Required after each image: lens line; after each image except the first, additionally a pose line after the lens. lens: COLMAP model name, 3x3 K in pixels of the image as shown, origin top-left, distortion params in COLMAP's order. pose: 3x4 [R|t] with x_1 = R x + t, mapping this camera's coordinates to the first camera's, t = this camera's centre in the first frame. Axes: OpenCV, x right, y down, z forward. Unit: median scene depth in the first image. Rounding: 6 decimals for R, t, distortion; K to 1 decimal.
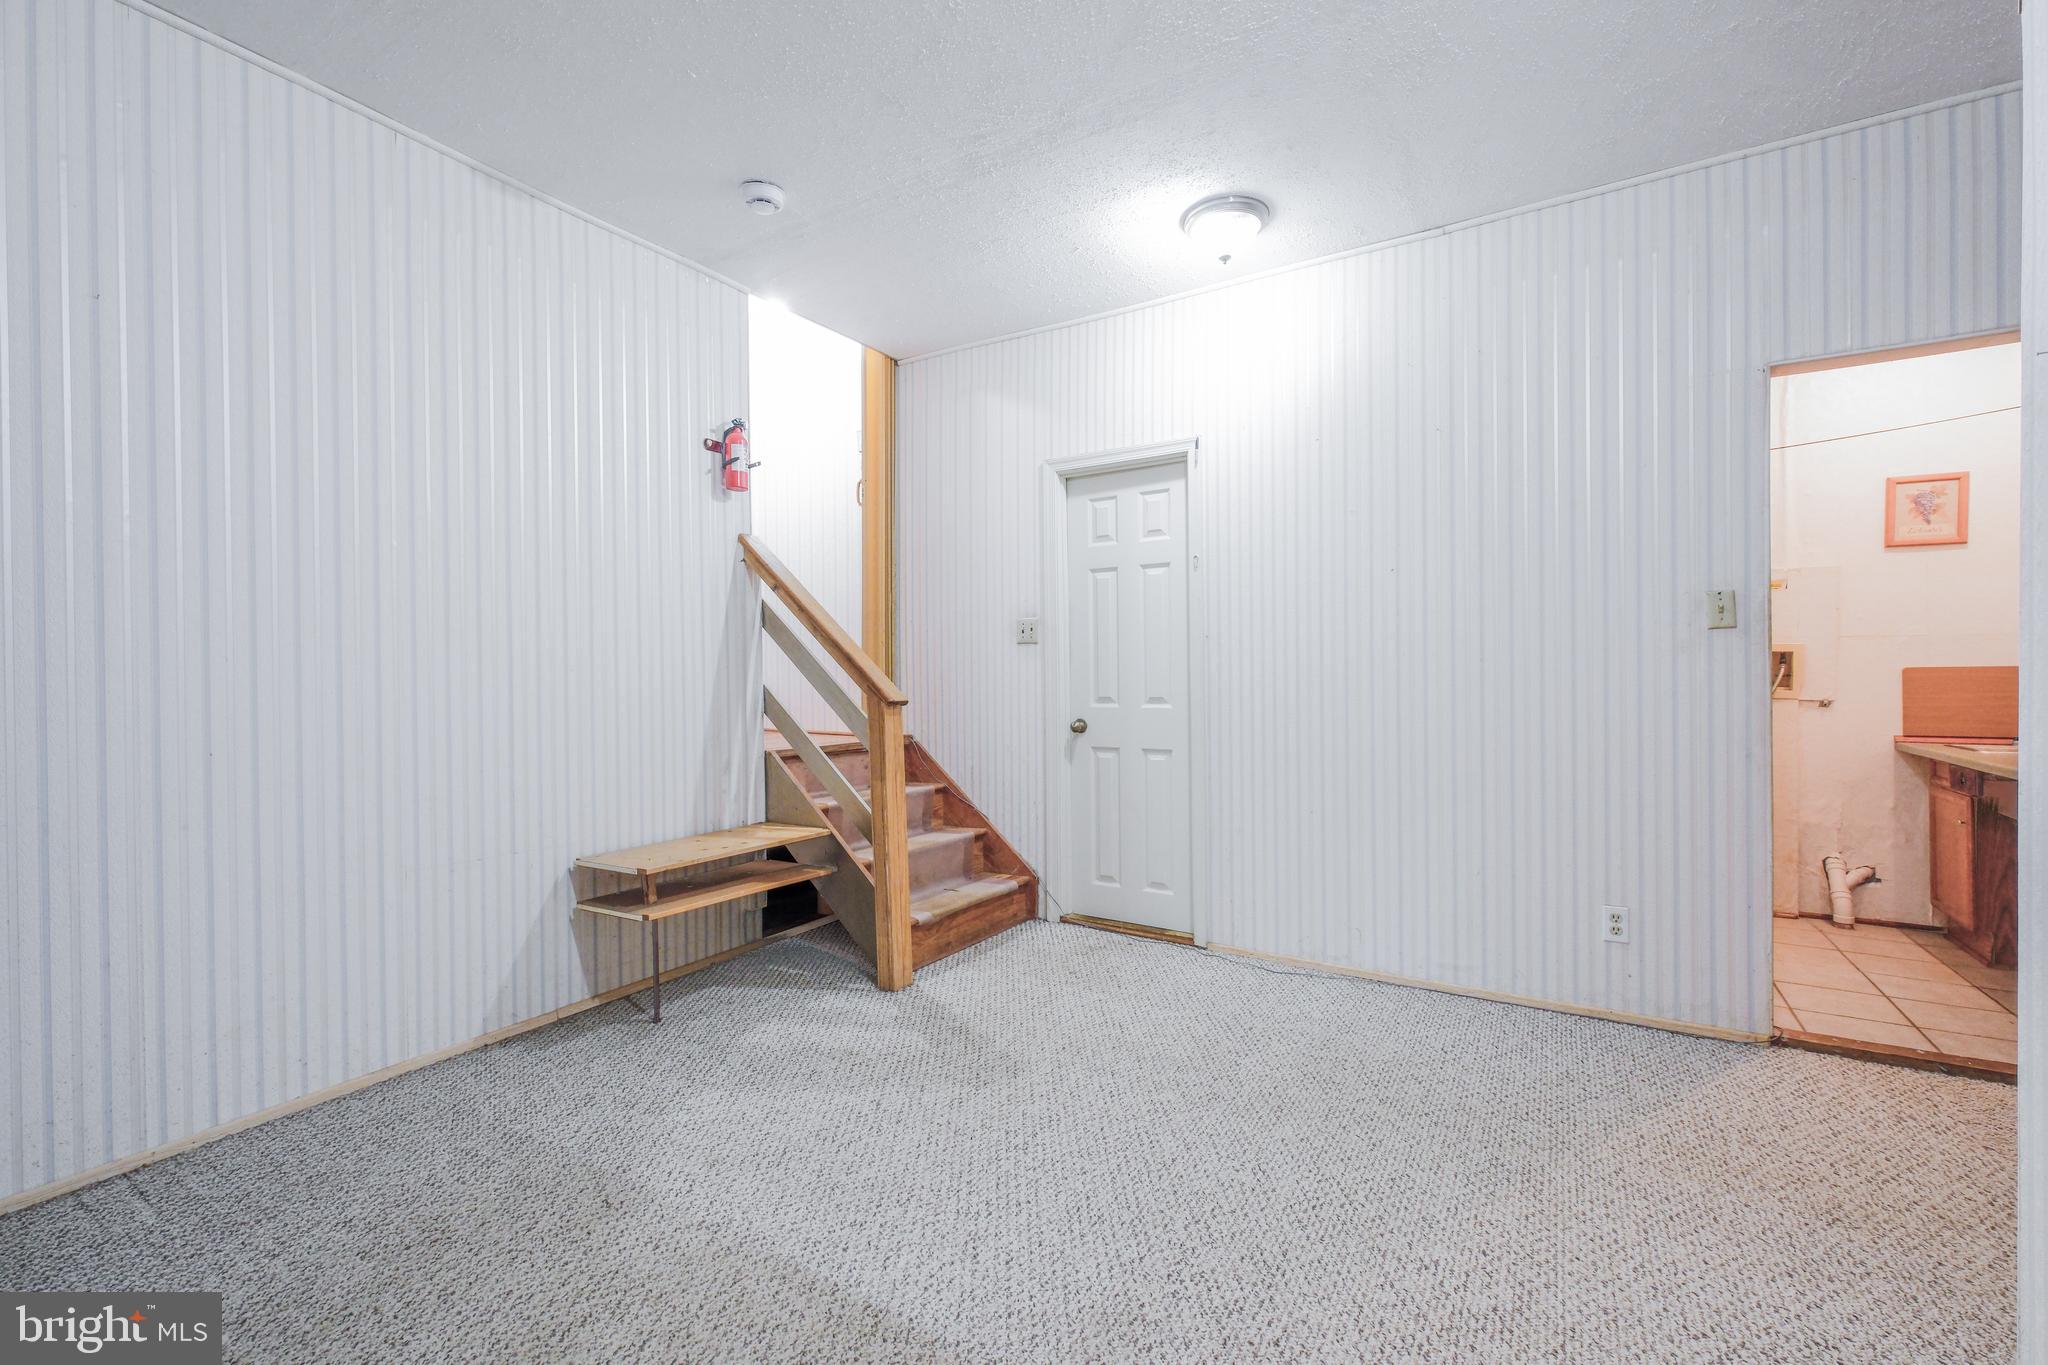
lens RADIAL K [[865.6, 0, 1026.3], [0, 865.6, 682.8], [0, 0, 1]] dist [0.008428, 0.000439]
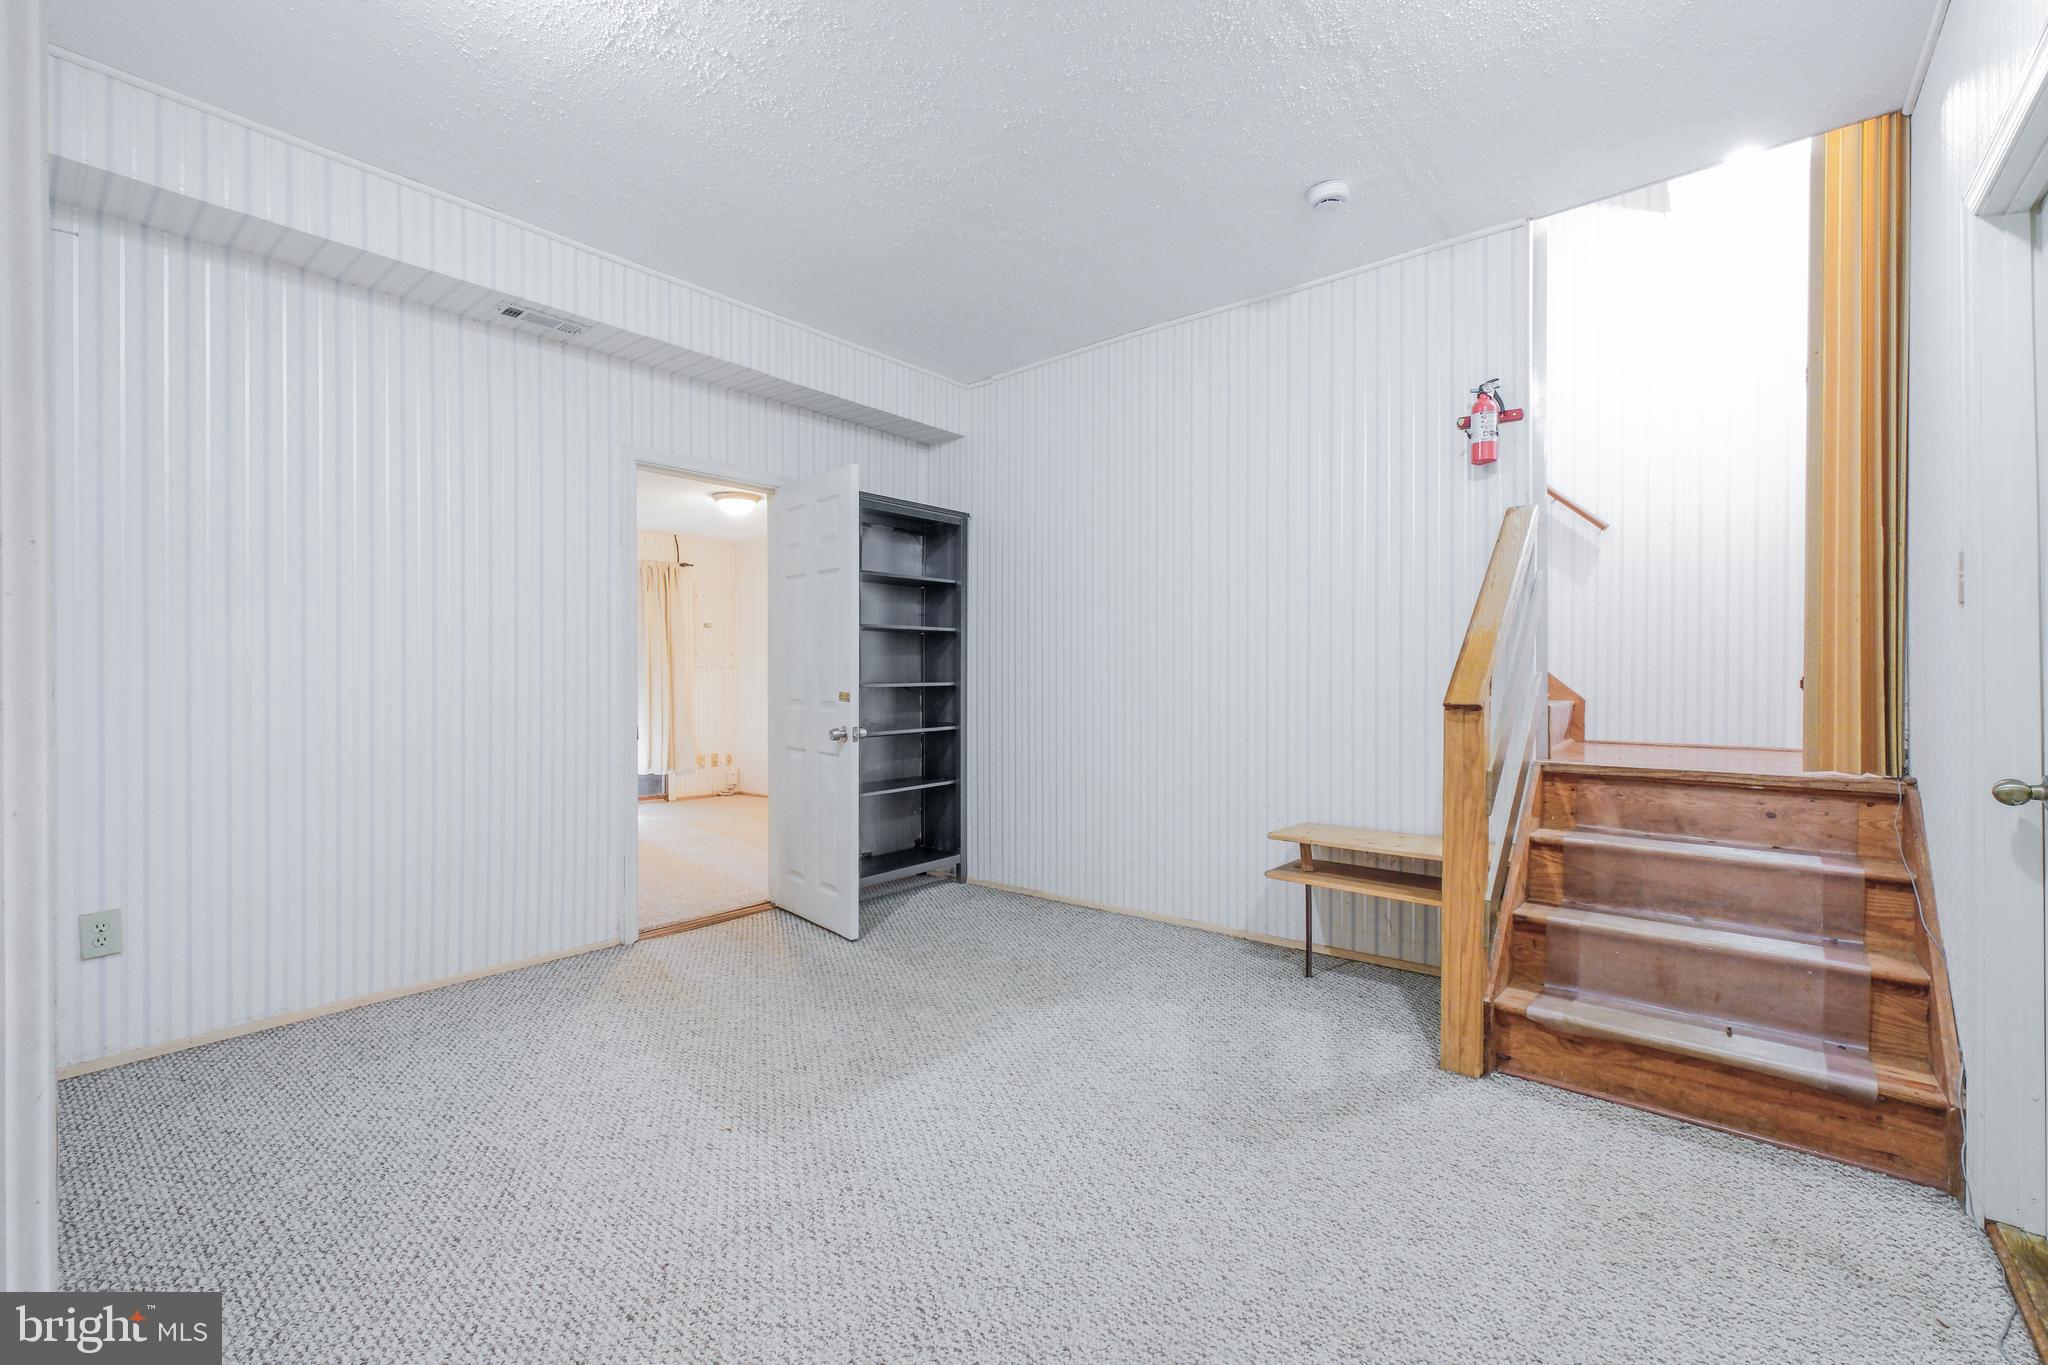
lens RADIAL K [[865.6, 0, 1025.1], [0, 865.6, 676.8], [0, 0, 1]] dist [0.008428, 0.000439]
pose [[-0.136283, 0.006352, -0.990650, 0.766558], [-0.004424, 0.999966, 0.007020, -0.008065], [0.990660, 0.005339, -0.136250, 0.811835]]
